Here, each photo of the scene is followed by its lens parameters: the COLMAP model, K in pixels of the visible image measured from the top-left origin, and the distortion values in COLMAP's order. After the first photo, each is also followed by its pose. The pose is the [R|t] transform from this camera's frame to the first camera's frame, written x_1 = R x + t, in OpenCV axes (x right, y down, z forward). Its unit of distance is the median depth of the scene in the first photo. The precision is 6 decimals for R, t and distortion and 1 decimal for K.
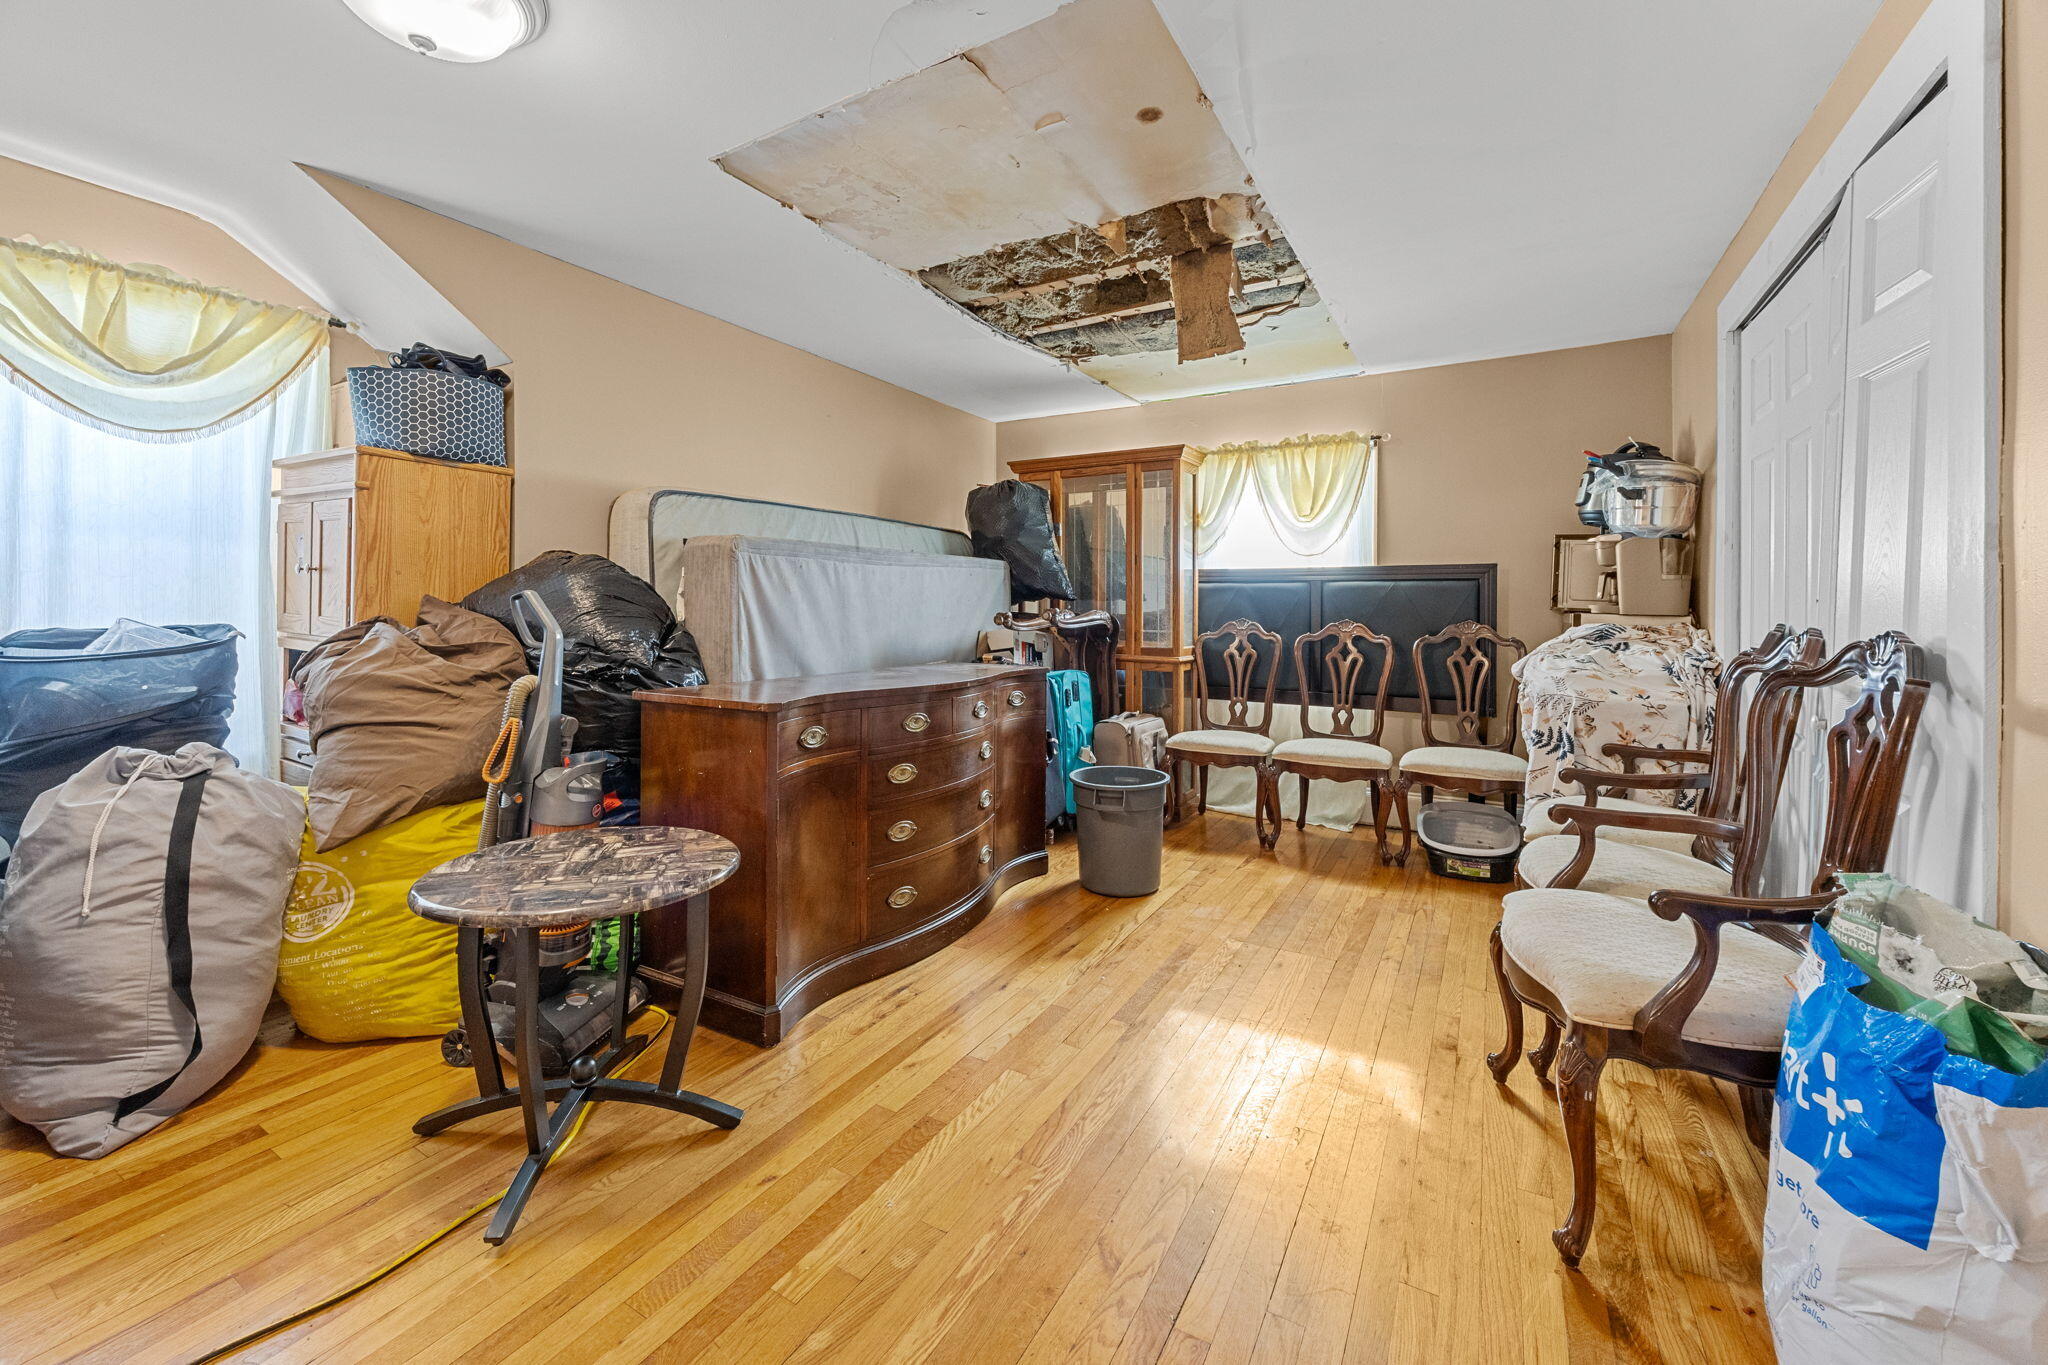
lens RADIAL K [[810.1, 0, 1021.1], [0, 810.1, 600.9], [0, 0, 1]] dist [-0.000460, 0.000006]
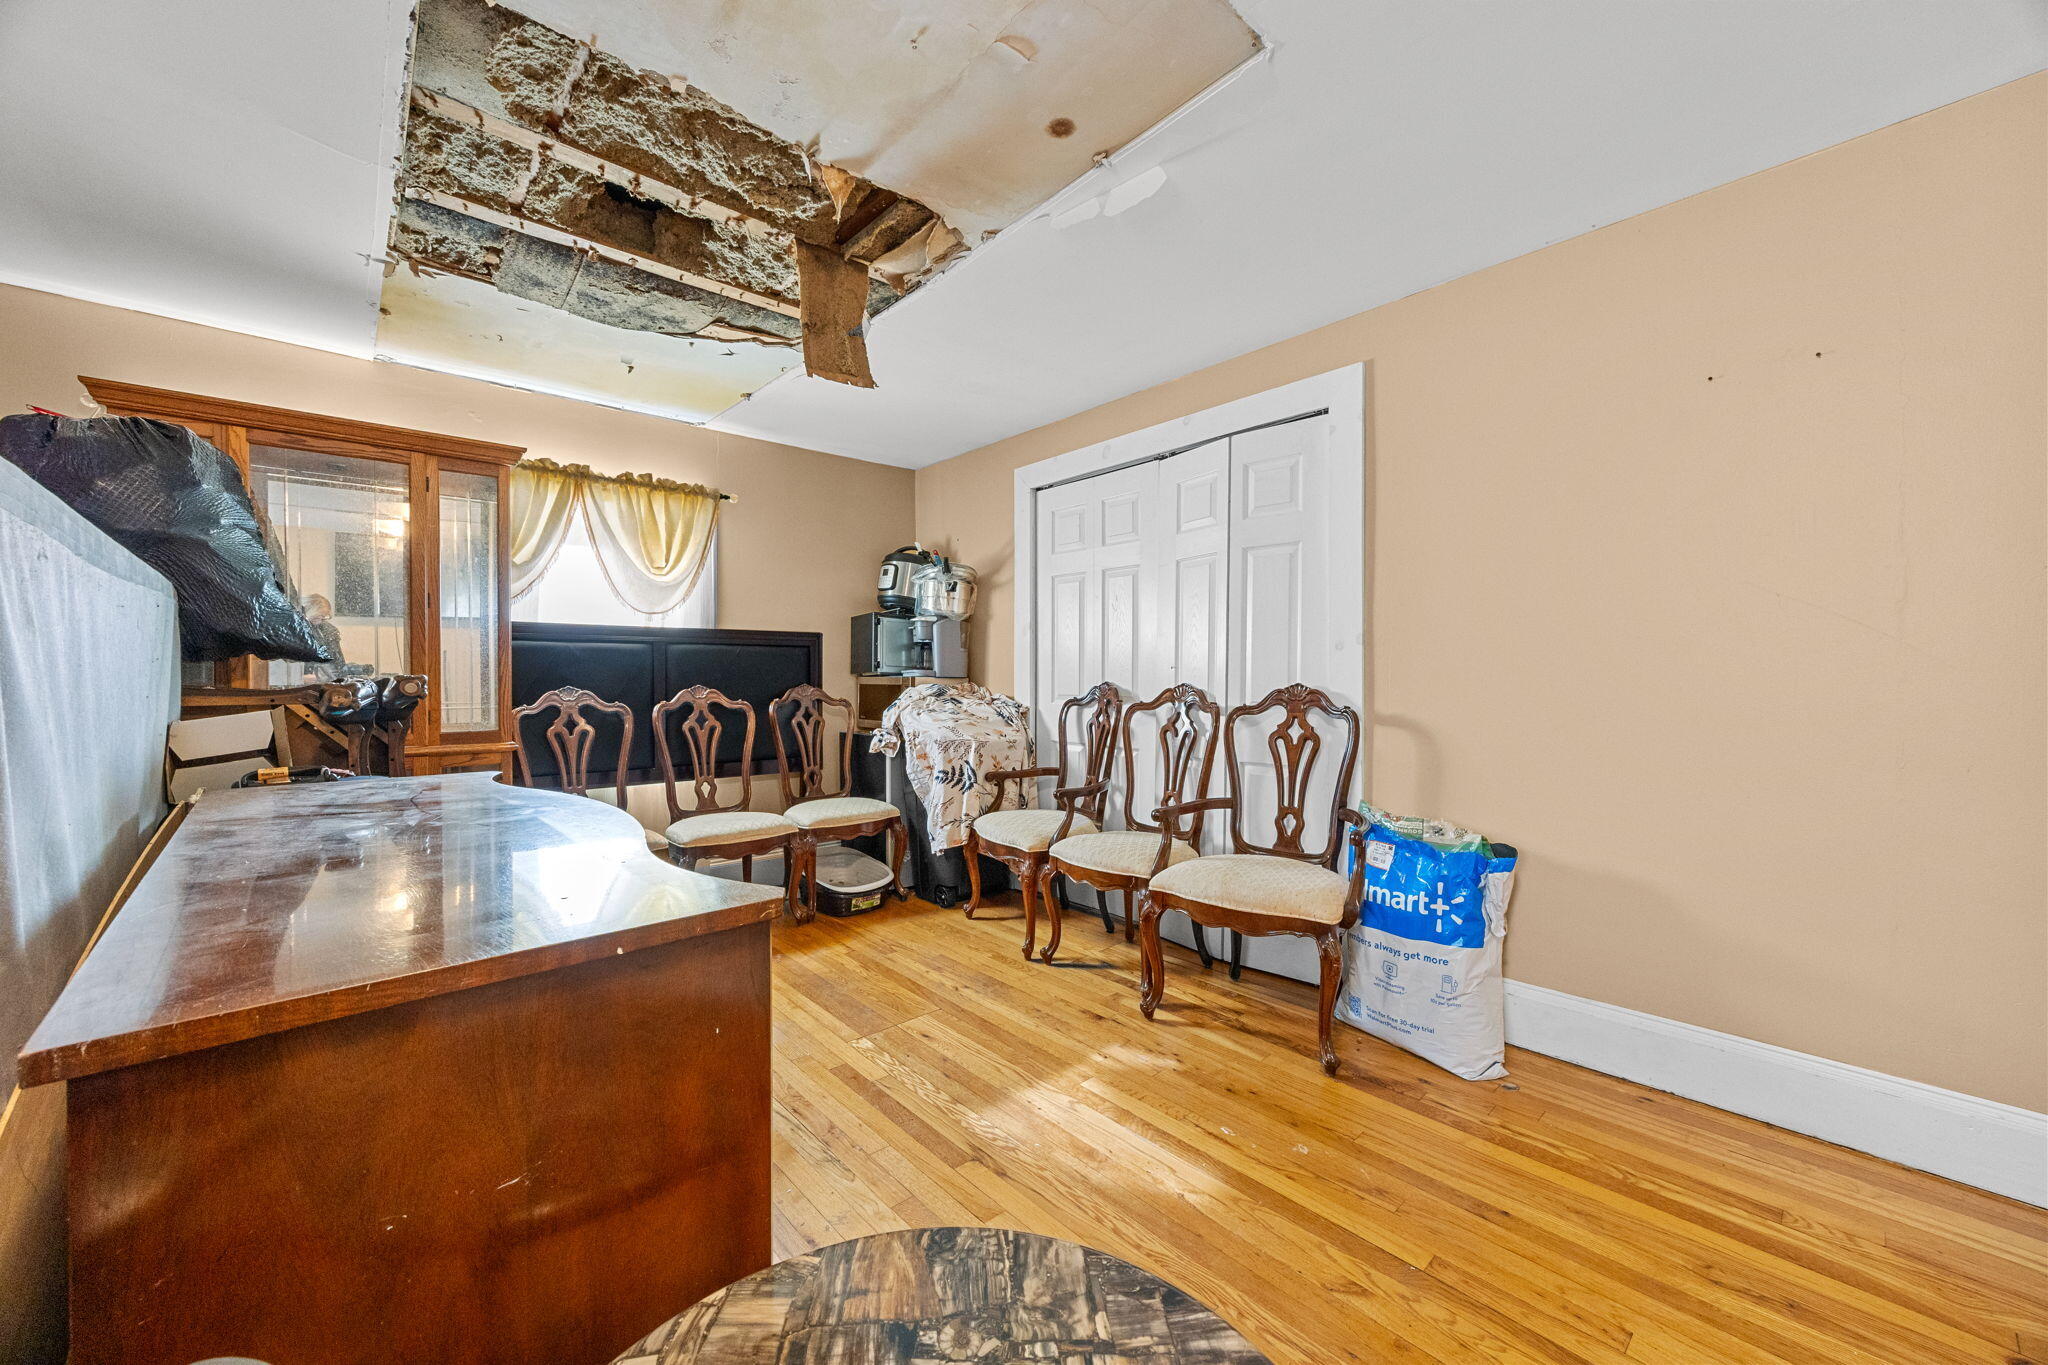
lens RADIAL K [[779.4, 0, 1019.7], [0, 779.4, 672.9], [0, 0, 1]] dist [-0.000553, 0.000003]
pose [[0.316739, -0.000306, 0.948513, -0.353103], [-0.004094, 0.999990, 0.001690, 0.006317], [-0.948504, -0.004419, 0.316735, 0.392130]]
